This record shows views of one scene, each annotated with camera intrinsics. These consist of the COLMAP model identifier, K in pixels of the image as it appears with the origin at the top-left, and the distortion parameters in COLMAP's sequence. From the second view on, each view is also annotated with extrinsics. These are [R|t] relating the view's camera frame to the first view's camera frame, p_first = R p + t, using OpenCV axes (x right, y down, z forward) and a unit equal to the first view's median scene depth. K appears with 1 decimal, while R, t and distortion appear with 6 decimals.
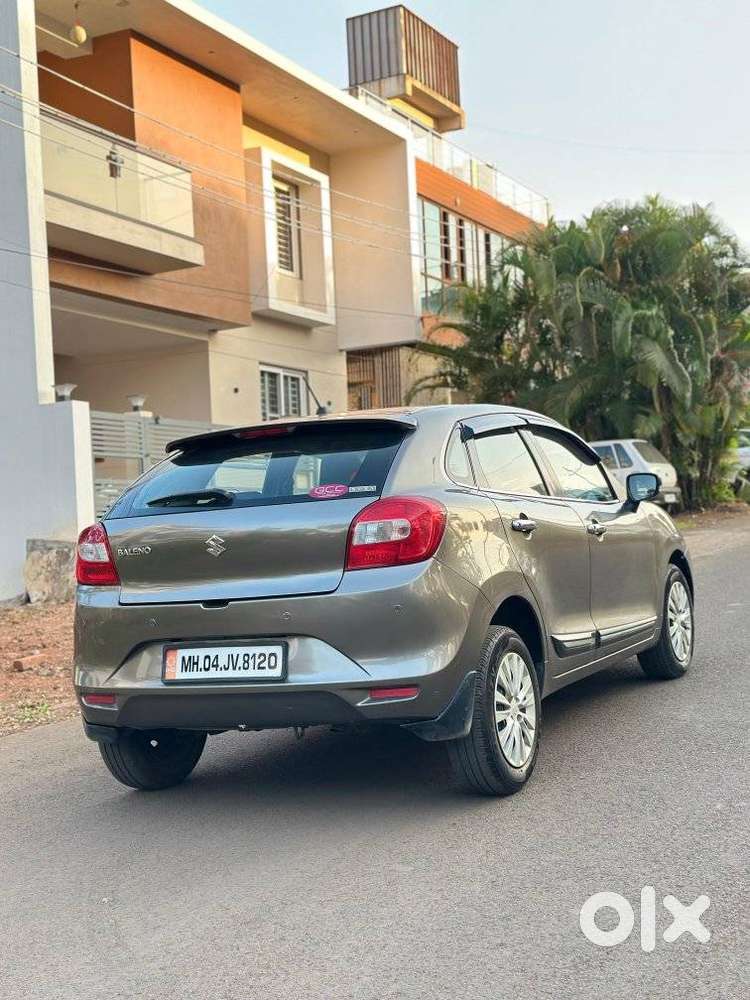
lens RADIAL K [[1371.6, 0, 377.2], [0, 1371.6, 533.5], [0, 0, 1]] dist [0.106370, 0.053273]
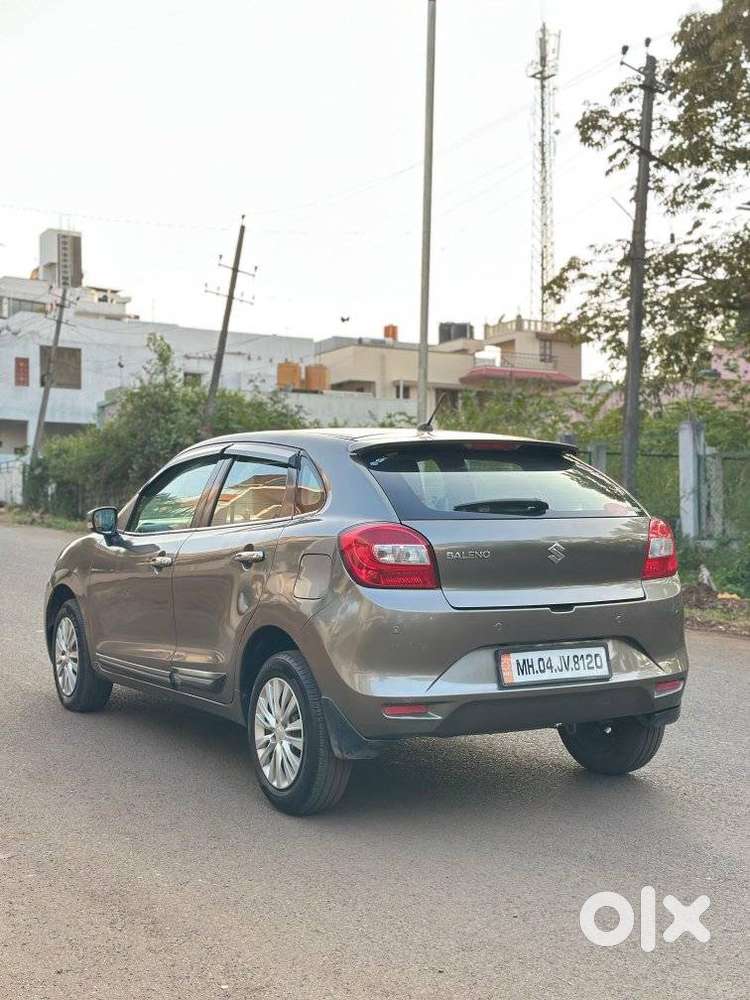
lens RADIAL K [[1371.6, 0, 377.2], [0, 1371.6, 533.5], [0, 0, 1]] dist [0.106370, 0.053273]
pose [[0.563316, 0.058220, 0.824188, -0.243276], [-0.033078, 0.998304, -0.047912, 0.011176], [-0.825579, -0.000273, 0.564286, 0.118821]]
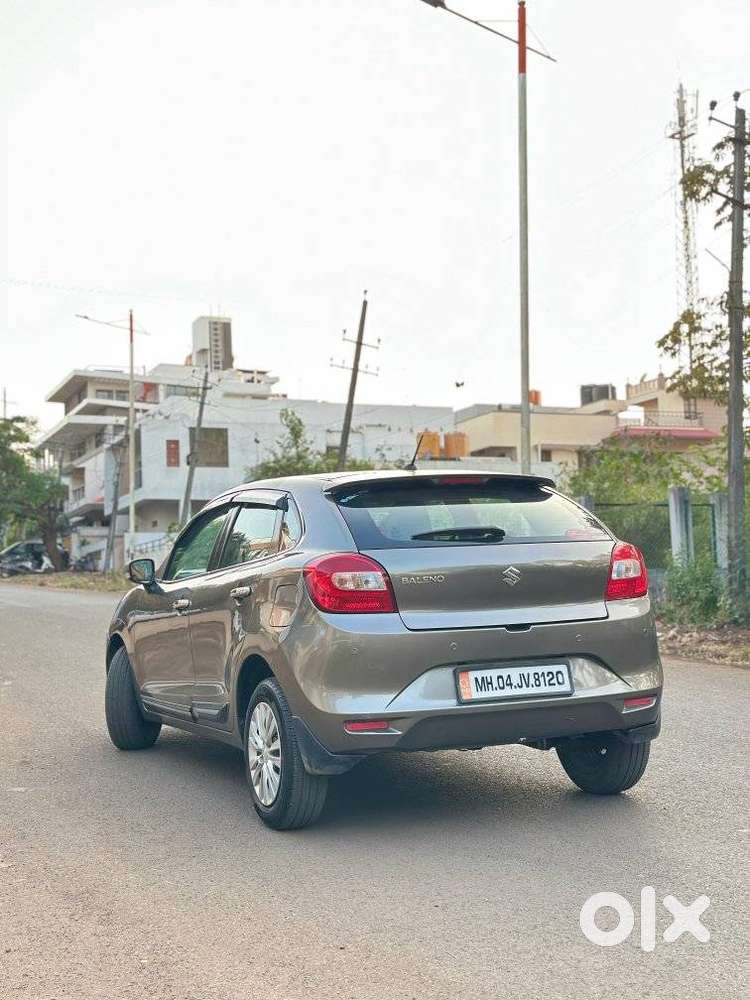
lens RADIAL K [[1371.6, 0, 377.2], [0, 1371.6, 533.5], [0, 0, 1]] dist [0.106370, 0.053273]
pose [[0.656064, 0.076393, 0.750829, -0.236431], [-0.005896, 0.995352, -0.096121, 0.018854], [-0.754682, 0.058634, 0.653465, 0.079854]]
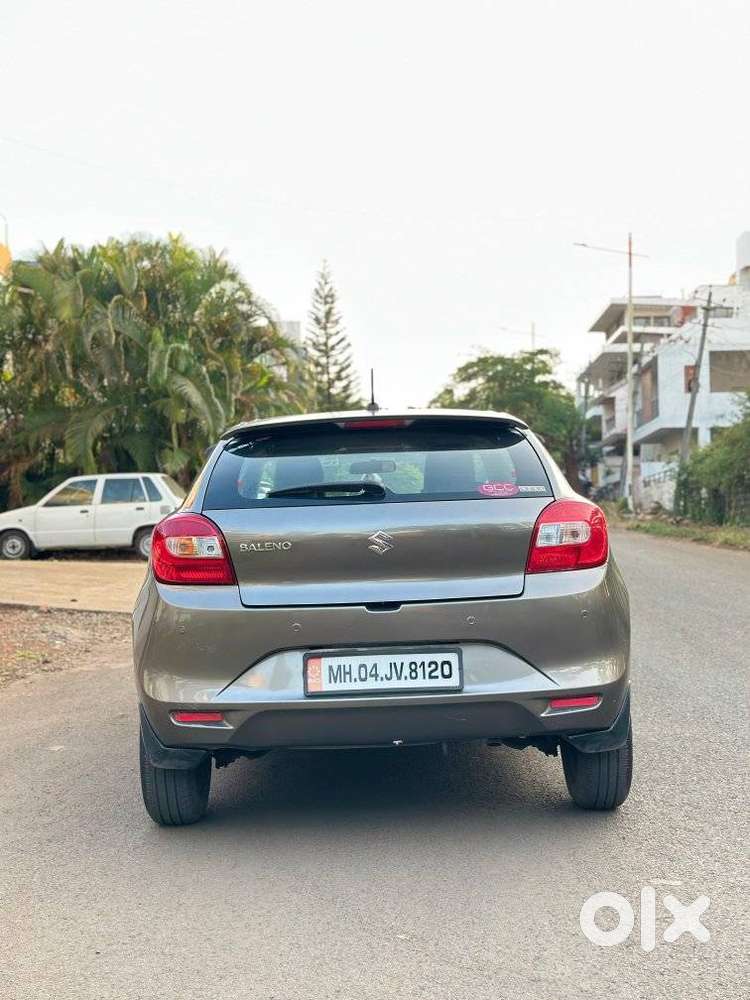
lens RADIAL K [[1371.6, 0, 377.2], [0, 1371.6, 533.5], [0, 0, 1]] dist [0.106370, 0.053273]
pose [[0.899394, 0.042644, 0.435054, -0.117522], [-0.029579, 0.998886, -0.036761, 0.008286], [-0.436138, 0.020194, 0.899653, 0.042630]]
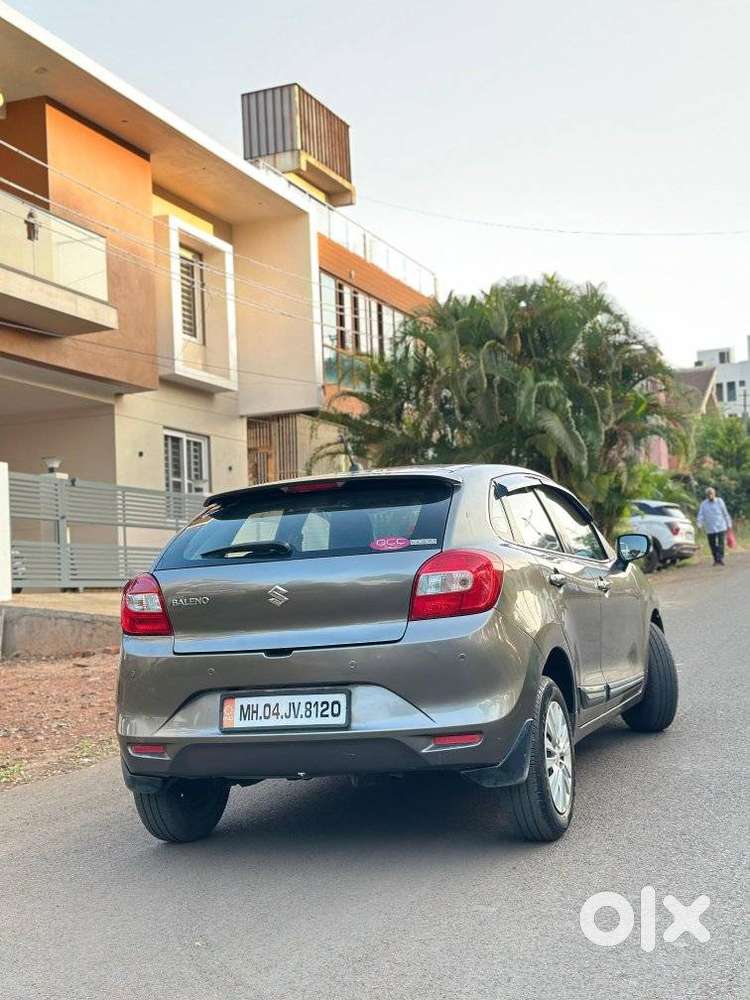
lens RADIAL K [[1371.6, 0, 377.2], [0, 1371.6, 533.5], [0, 0, 1]] dist [0.106370, 0.053273]
pose [[0.995384, 0.008800, 0.095568, -0.032475], [-0.004037, 0.998745, -0.049917, 0.003019], [-0.095888, 0.049301, 0.994171, -0.006077]]
